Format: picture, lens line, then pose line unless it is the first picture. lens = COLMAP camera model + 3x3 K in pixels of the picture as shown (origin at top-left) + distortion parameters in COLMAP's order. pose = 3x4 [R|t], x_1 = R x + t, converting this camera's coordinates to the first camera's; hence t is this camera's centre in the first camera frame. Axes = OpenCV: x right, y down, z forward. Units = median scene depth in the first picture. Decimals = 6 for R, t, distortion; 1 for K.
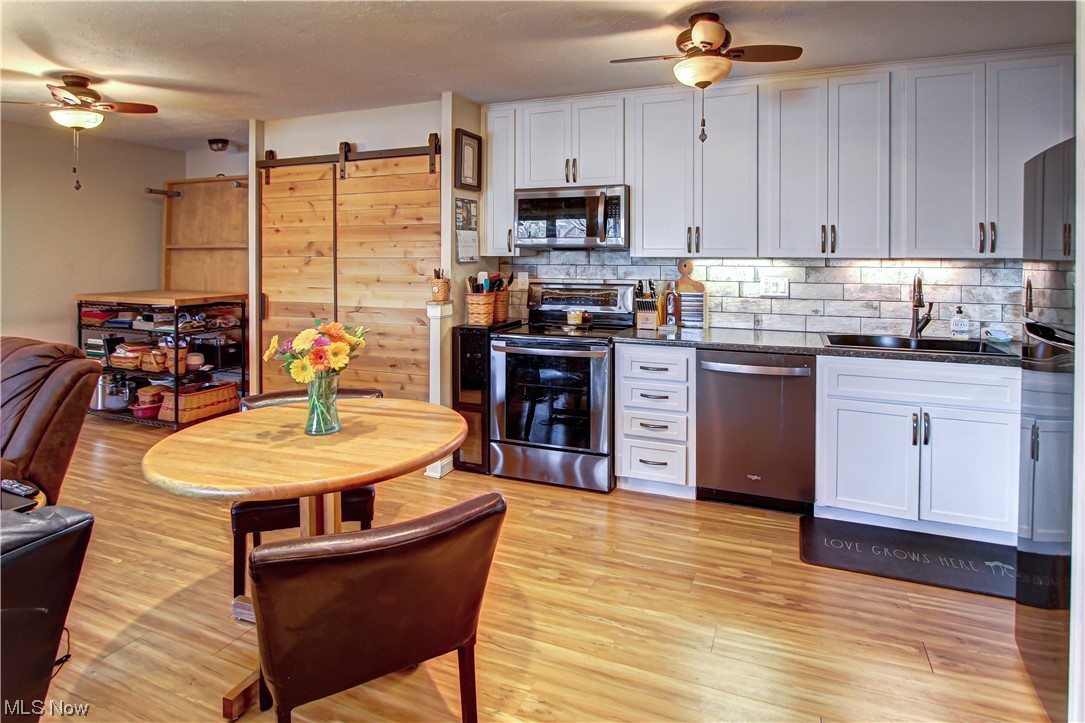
lens RADIAL K [[544.7, 0, 561.9], [0, 544.7, 263.8], [0, 0, 1]] dist [-0.011161, 0.000526]
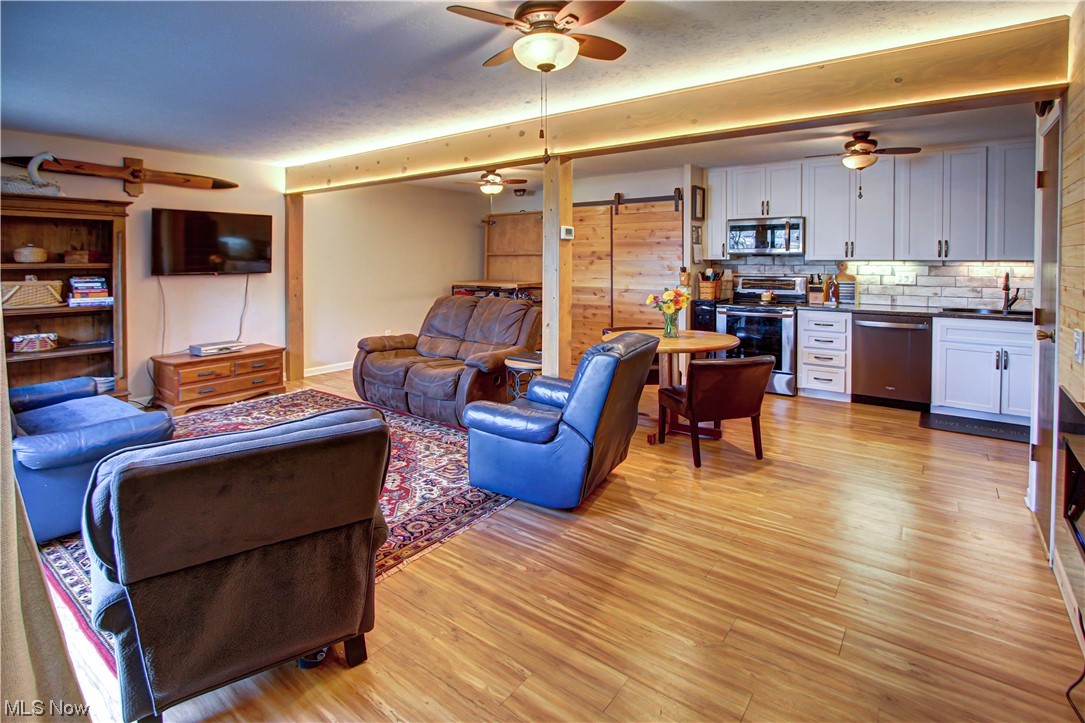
lens RADIAL K [[497.5, 0, 546.1], [0, 497.5, 270.1], [0, 0, 1]] dist [-0.003680, -0.000464]
pose [[0.963751, 0.005000, -0.266755, -0.230393], [-0.003657, 0.999978, 0.005530, 0.012932], [0.266777, -0.004354, 0.963749, -0.664383]]
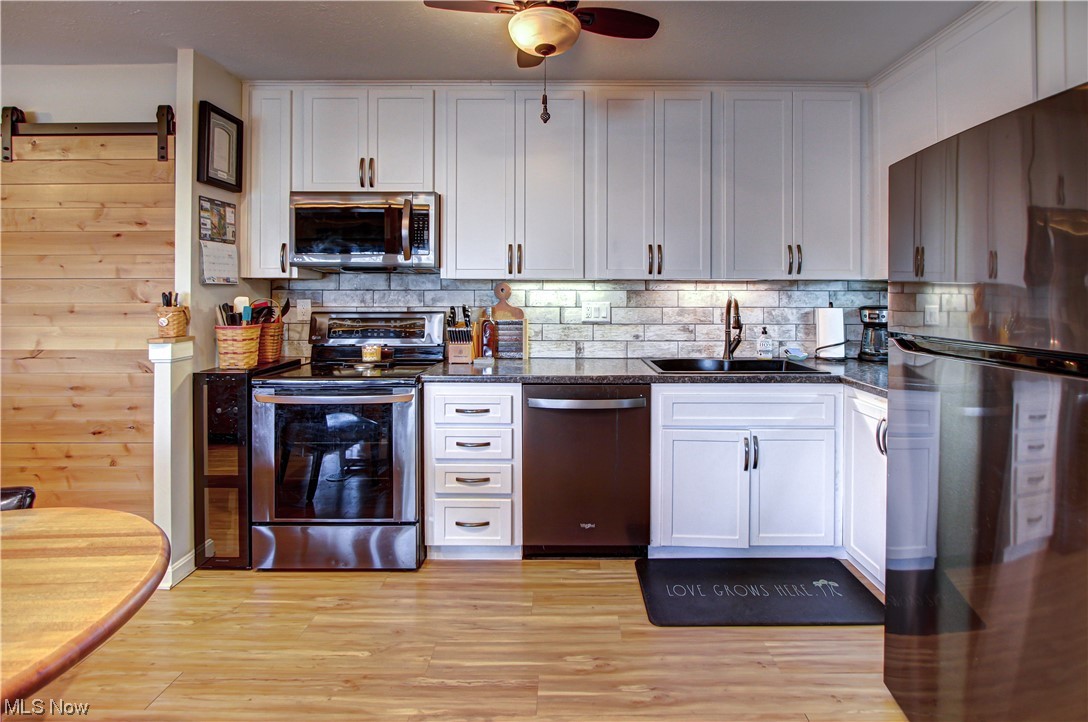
lens RADIAL K [[479.3, 0, 543.4], [0, 479.3, 298.6], [0, 0, 1]] dist [-0.010611, 0.000418]
pose [[0.932443, -0.000829, 0.361316, 0.004688], [0.003762, 0.999965, -0.007414, 0.024248], [-0.361297, 0.008272, 0.932414, 0.247713]]
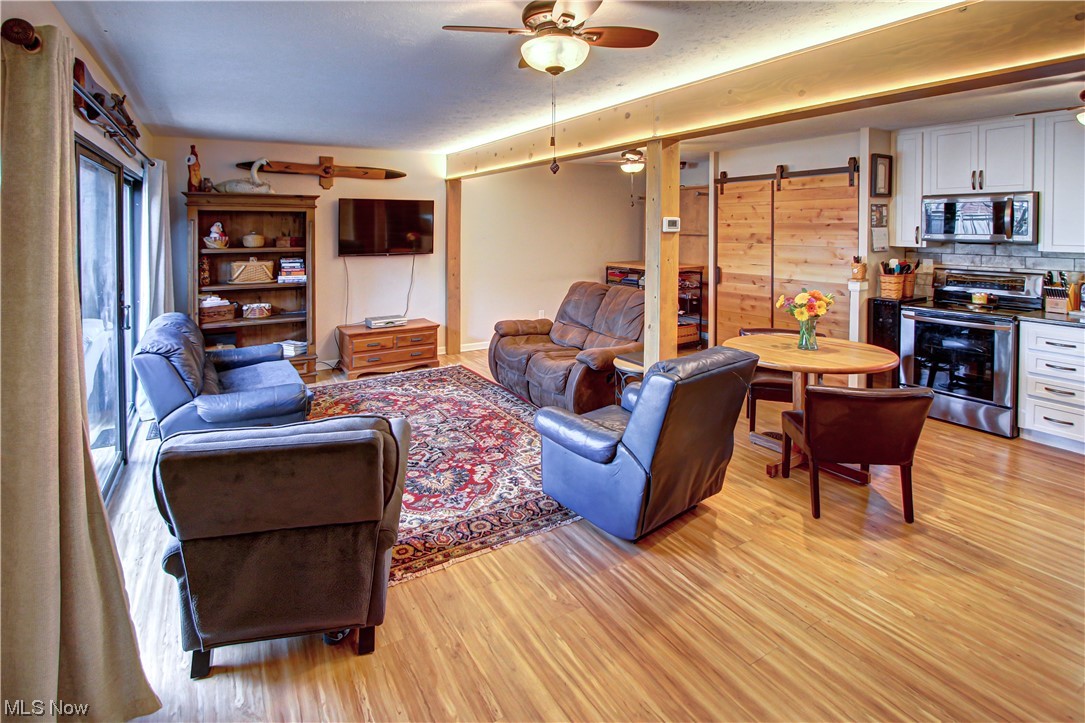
lens RADIAL K [[528.9, 0, 563.8], [0, 528.9, 238.3], [0, 0, 1]] dist [-0.009267, -0.000172]
pose [[0.800855, 0.010559, -0.598765, -0.020042], [-0.005330, 0.999931, 0.010504, -0.047496], [0.598834, -0.005221, 0.800856, -0.549048]]
